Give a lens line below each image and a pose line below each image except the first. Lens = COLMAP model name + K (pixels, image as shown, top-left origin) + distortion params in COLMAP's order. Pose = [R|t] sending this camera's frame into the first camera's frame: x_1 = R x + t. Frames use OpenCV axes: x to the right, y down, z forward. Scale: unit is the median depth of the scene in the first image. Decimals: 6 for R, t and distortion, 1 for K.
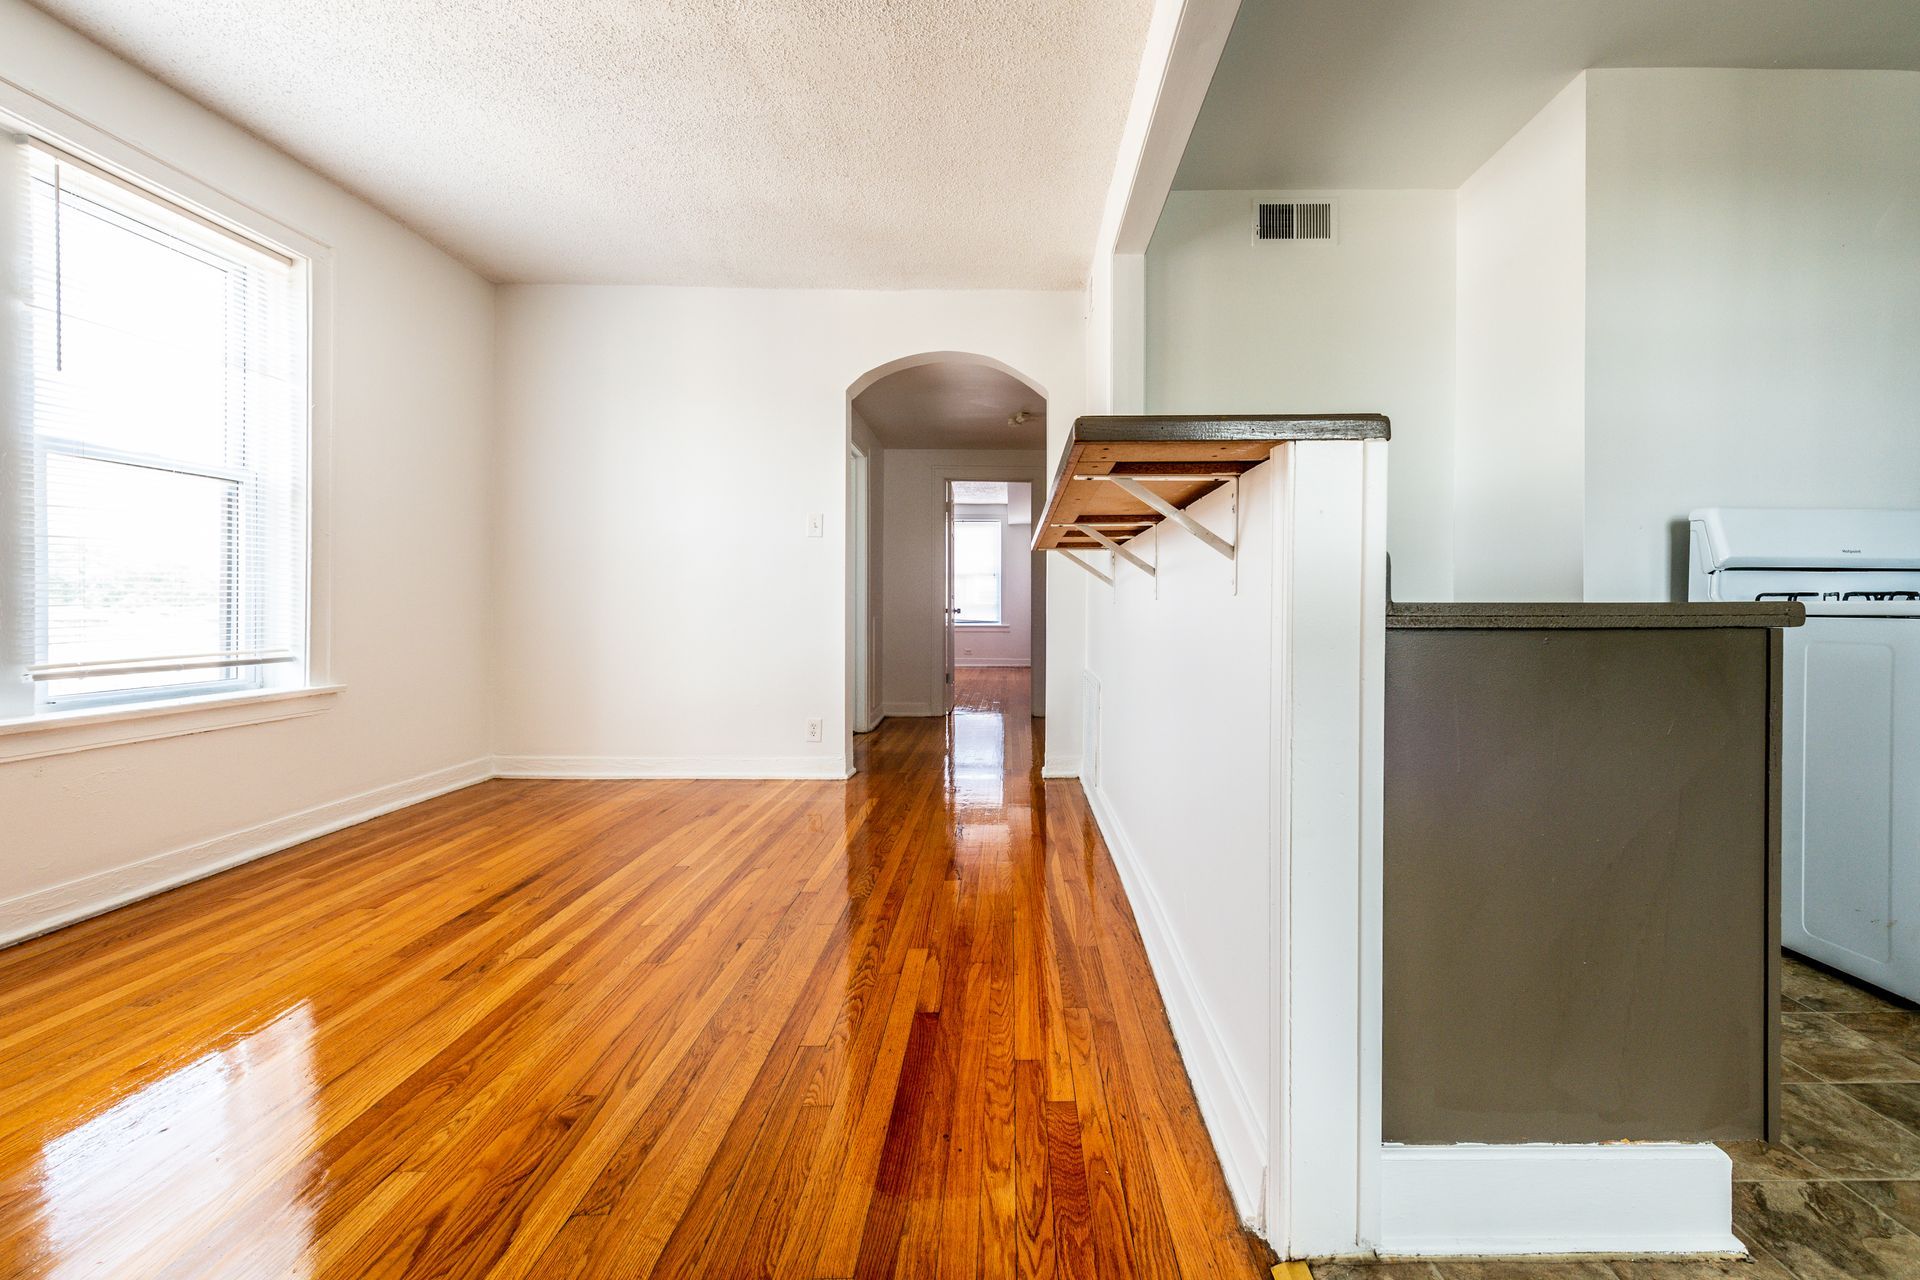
lens RADIAL K [[768.0, 0, 1077.1], [0, 768.0, 601.2], [0, 0, 1]] dist [0.001135, -0.000165]
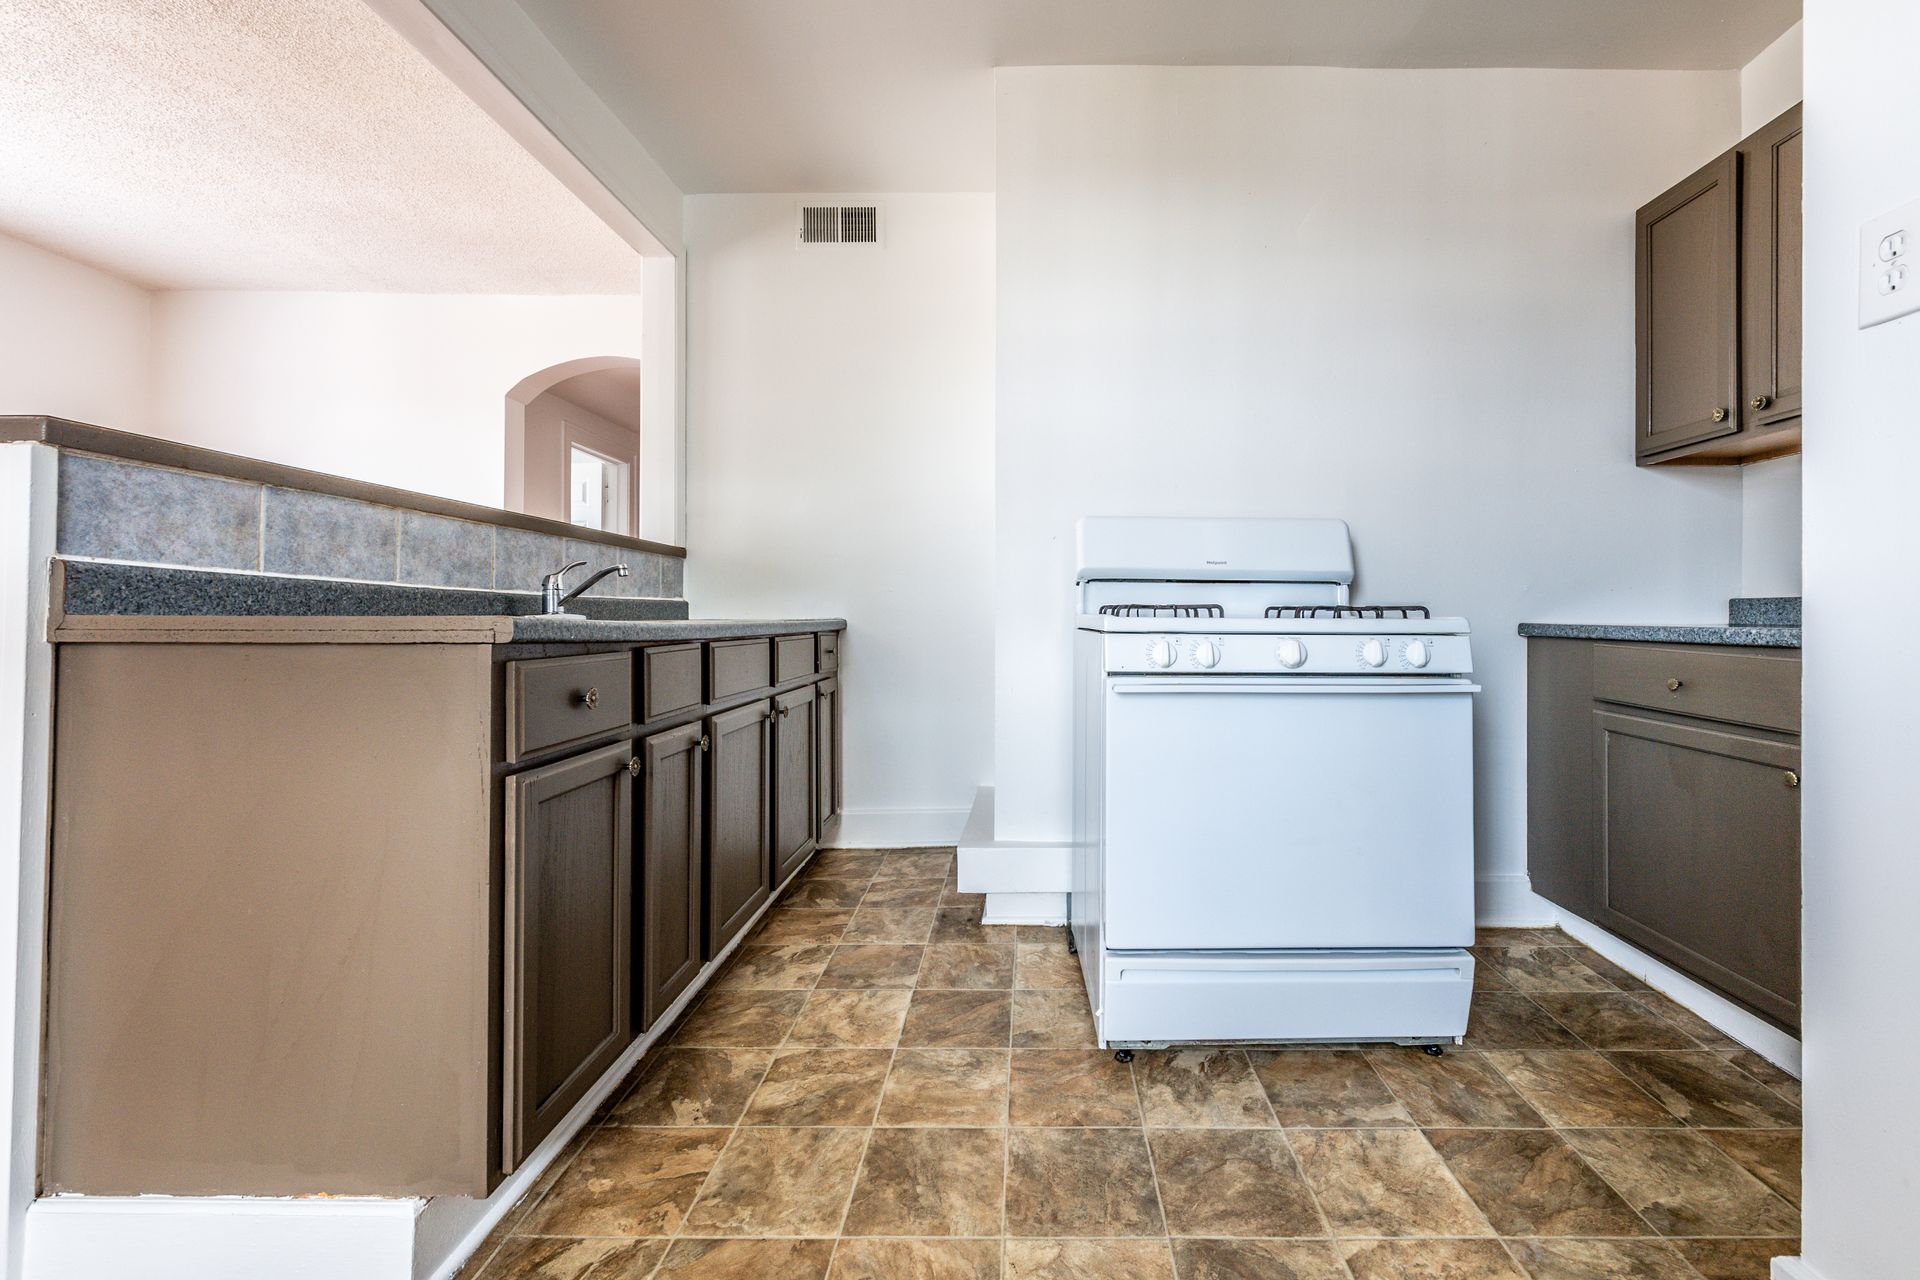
lens RADIAL K [[774.2, 0, 1055.4], [0, 774.2, 595.9], [0, 0, 1]] dist [0.010775, -0.002829]
pose [[0.999787, 0.003675, -0.020299, 0.784014], [-0.004029, 0.999839, -0.017467, -0.004670], [0.020232, 0.017545, 0.999641, 0.028811]]
